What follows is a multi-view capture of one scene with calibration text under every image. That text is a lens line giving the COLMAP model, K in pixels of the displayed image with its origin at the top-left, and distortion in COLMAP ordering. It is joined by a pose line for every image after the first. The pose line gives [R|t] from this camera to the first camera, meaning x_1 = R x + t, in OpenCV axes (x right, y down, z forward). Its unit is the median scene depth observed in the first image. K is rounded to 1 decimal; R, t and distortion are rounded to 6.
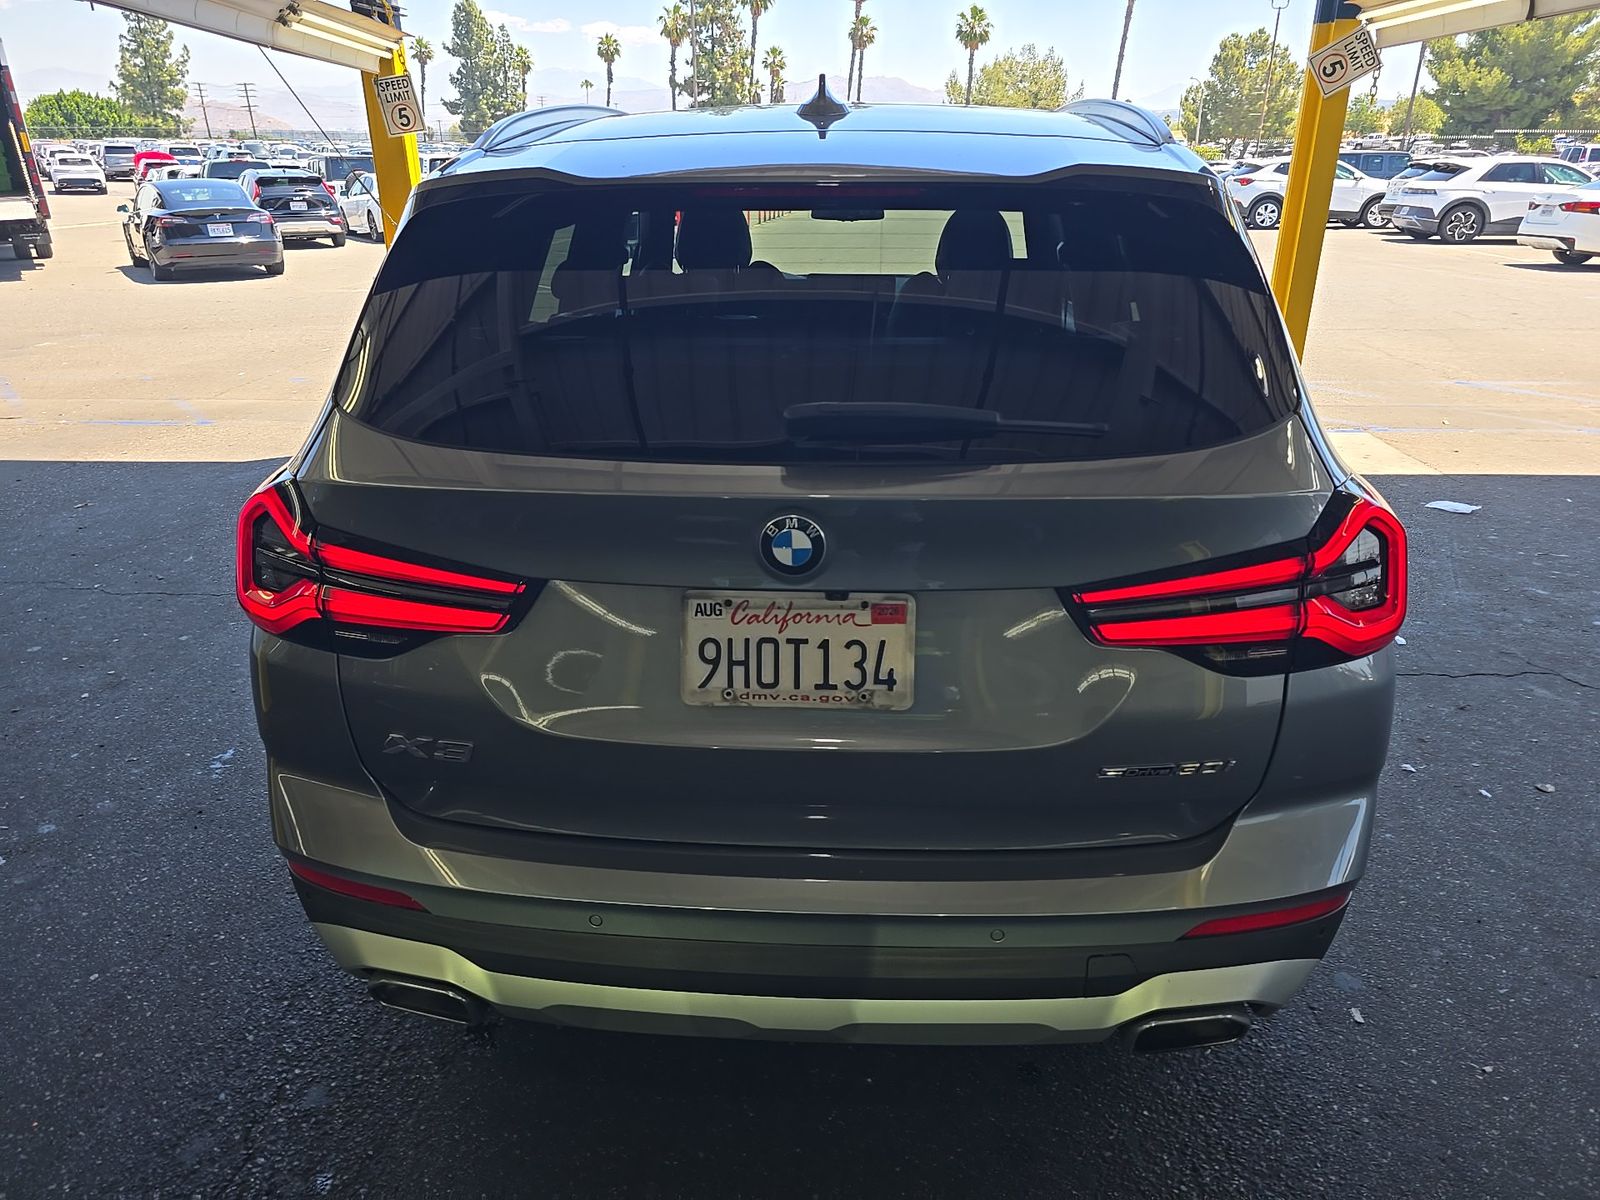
lens RADIAL K [[1077.1, 0, 799.6], [0, 1077.1, 600.7], [0, 0, 1]] dist [0.046986, -0.042547]
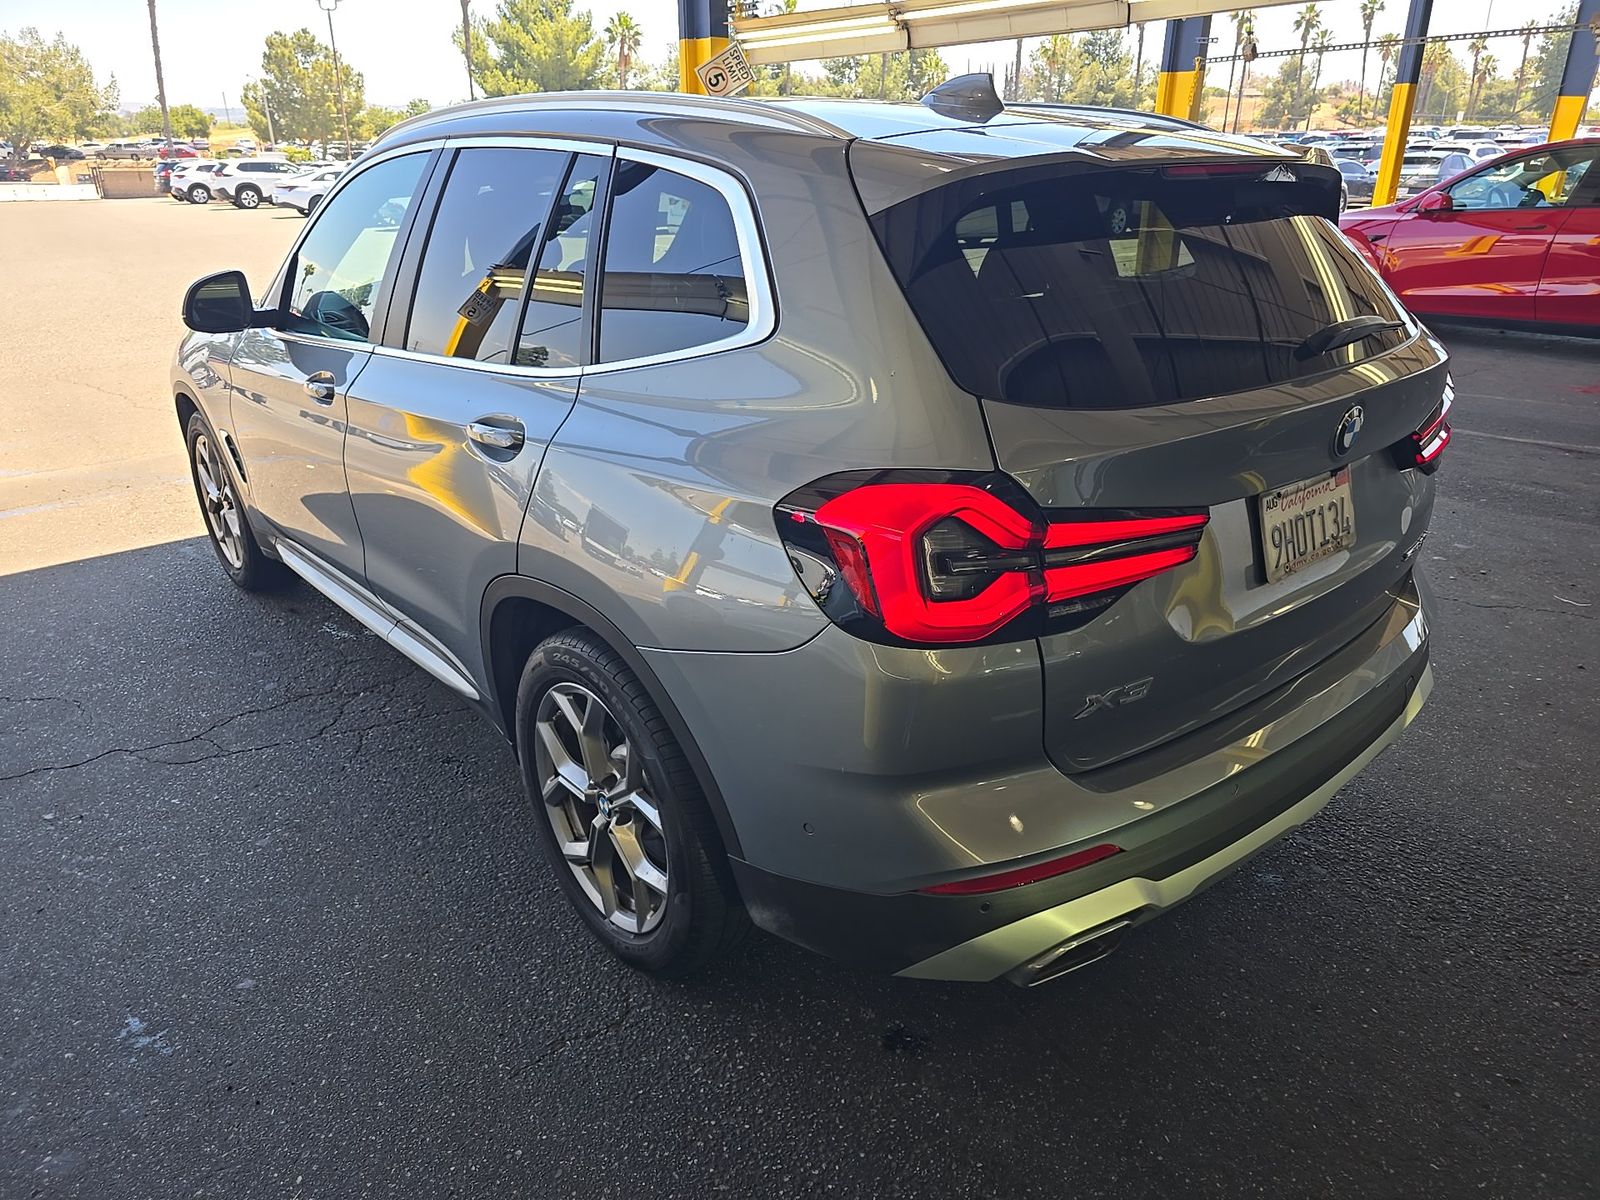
lens RADIAL K [[1077.1, 0, 803.5], [0, 1077.1, 600.6], [0, 0, 1]] dist [0.046986, -0.042547]
pose [[0.730826, -0.260307, 0.630978, -0.064762], [0.260946, 0.960754, 0.094116, -0.007162], [-0.630714, 0.095869, 0.770071, 0.019195]]
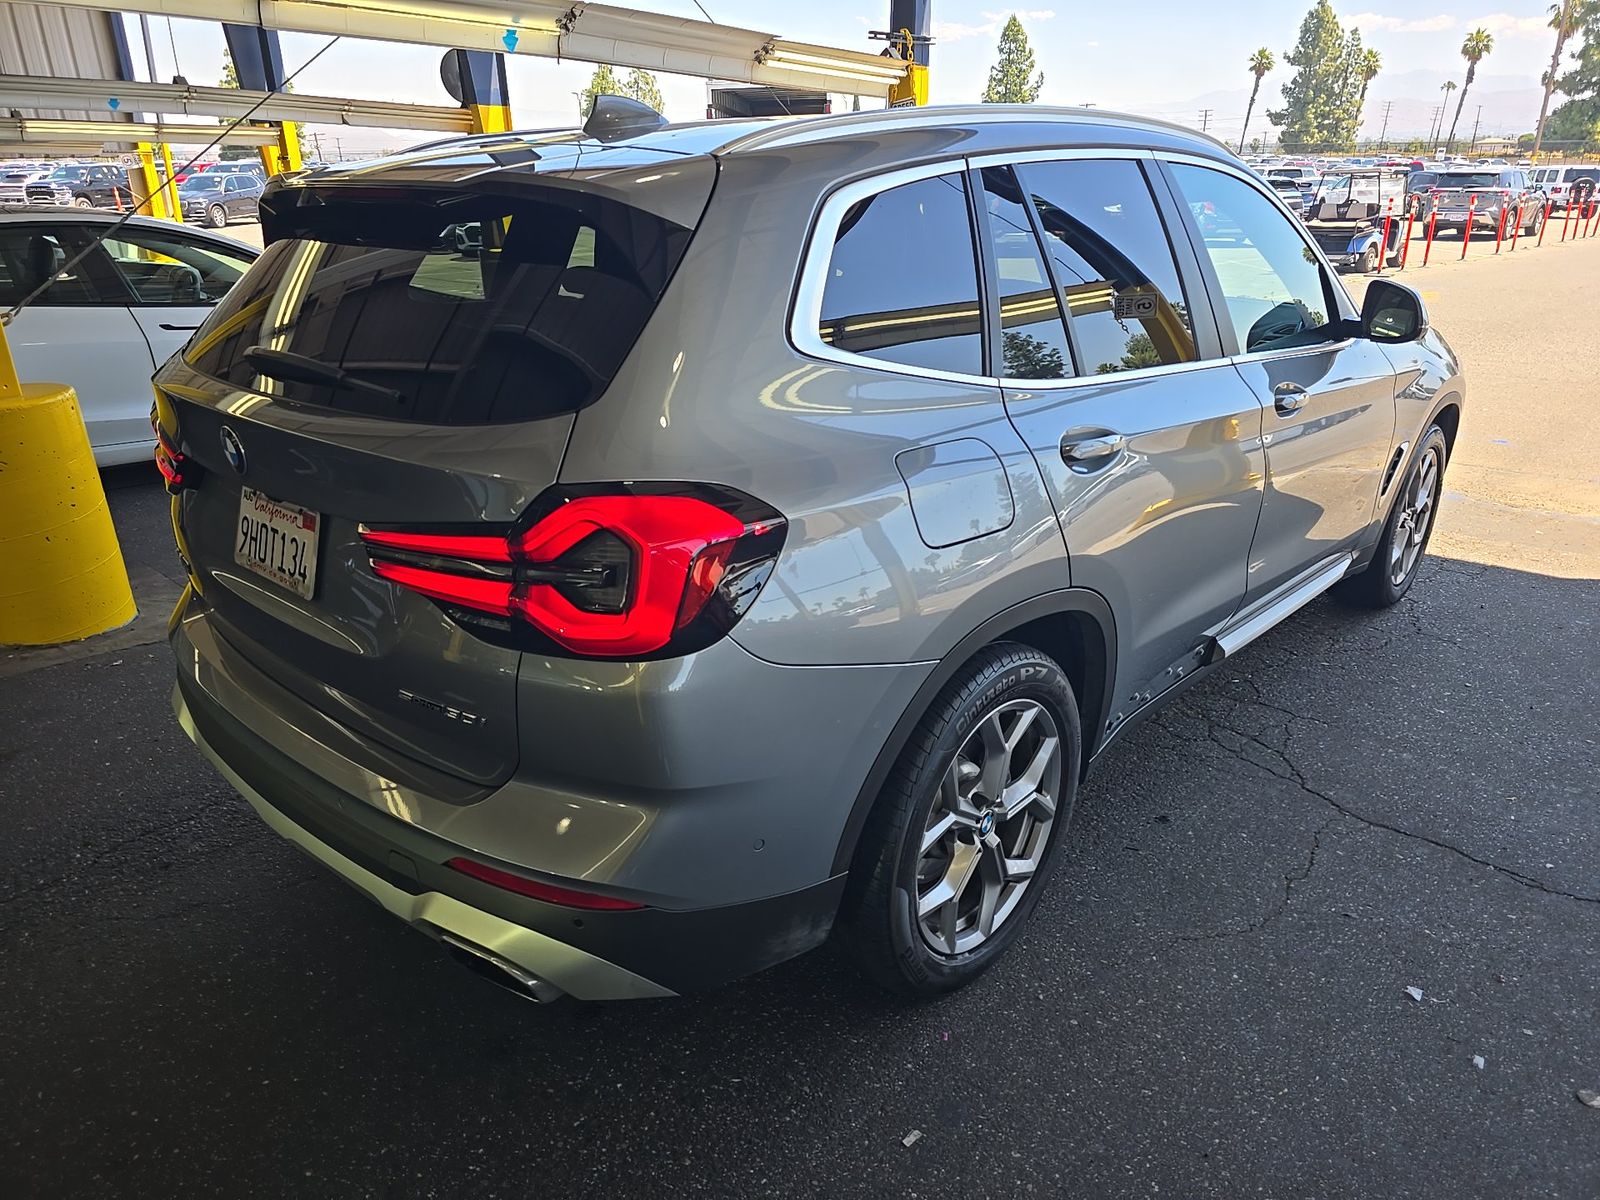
lens RADIAL K [[1077.1, 0, 795.0], [0, 1077.1, 595.5], [0, 0, 1]] dist [0.046986, -0.042547]
pose [[0.779501, 0.223690, -0.585099, 0.063833], [-0.232120, 0.970717, 0.061872, -0.005707], [0.581806, 0.087584, 0.808598, 0.015163]]
